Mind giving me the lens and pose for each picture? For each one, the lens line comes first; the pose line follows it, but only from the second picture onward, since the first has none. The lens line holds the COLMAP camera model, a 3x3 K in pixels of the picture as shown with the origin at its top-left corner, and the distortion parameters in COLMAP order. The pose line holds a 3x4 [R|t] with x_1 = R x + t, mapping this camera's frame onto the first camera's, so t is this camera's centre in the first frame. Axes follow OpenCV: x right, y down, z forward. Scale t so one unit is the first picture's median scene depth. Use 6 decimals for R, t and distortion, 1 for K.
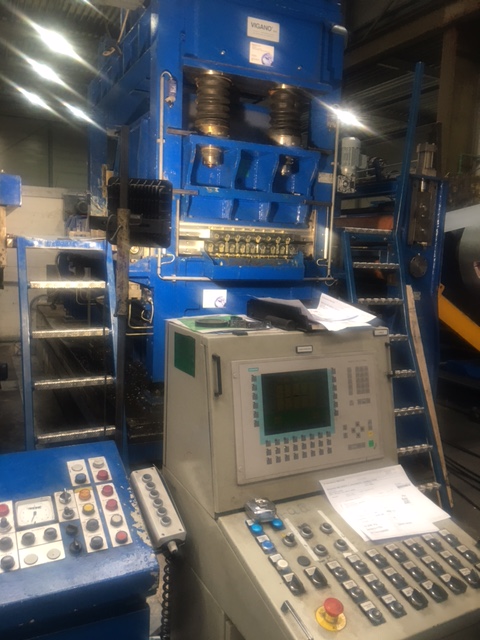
lens RADIAL K [[541.0, 0, 240.0], [0, 541.0, 320.0], [0, 0, 1]] dist [0.073133, -0.126568]
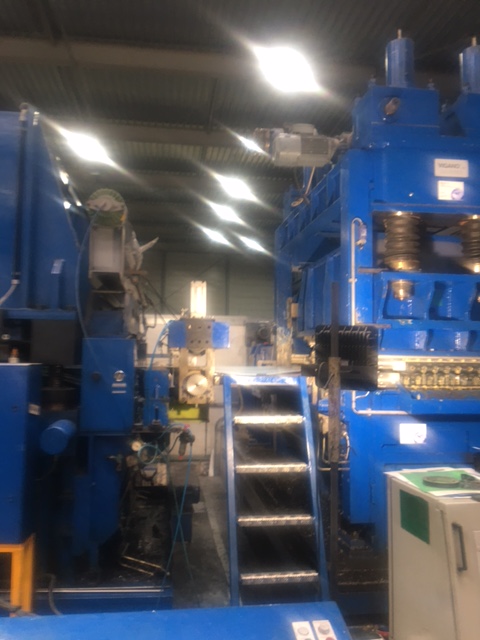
lens RADIAL K [[539.9, 0, 229.3], [0, 539.9, 319.4], [0, 0, 1]] dist [0.075331, -0.125567]
pose [[0.948633, -0.047743, -0.312757, -0.045359], [-0.018561, 0.978447, -0.205661, -0.034001], [0.315835, 0.200902, 0.927301, -0.025984]]
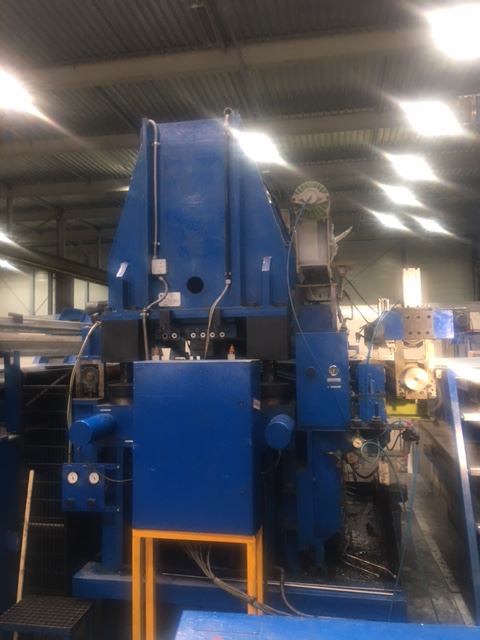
lens RADIAL K [[538.7, 0, 238.2], [0, 538.7, 317.2], [0, 0, 1]] dist [0.088320, -0.147290]
pose [[0.811443, -0.084608, -0.578275, -0.115460], [-0.031113, 0.981809, -0.187307, -0.039315], [0.583603, 0.169981, 0.794049, -0.034865]]
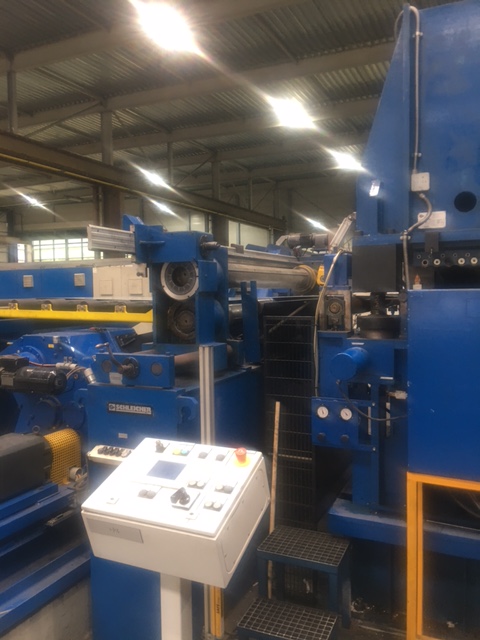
lens RADIAL K [[541.0, 0, 240.0], [0, 541.0, 320.0], [0, 0, 1]] dist [0.073133, -0.126568]
pose [[0.633360, -0.004416, -0.773845, -0.268869], [-0.069298, 0.995643, -0.062399, -0.024427], [0.770748, 0.093146, 0.630294, -0.079705]]
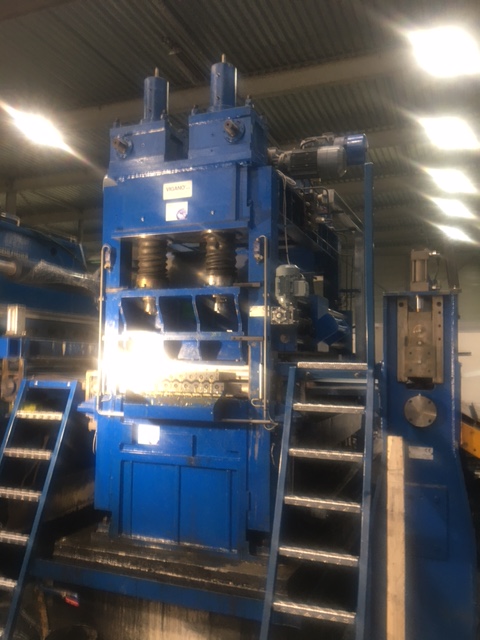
lens RADIAL K [[541.0, 0, 240.0], [0, 541.0, 320.0], [0, 0, 1]] dist [0.073133, -0.126568]
pose [[0.683743, -0.081170, -0.725195, 0.894019], [-0.085888, 0.977935, -0.190437, -0.075431], [0.724651, 0.192495, 0.661684, 0.410573]]
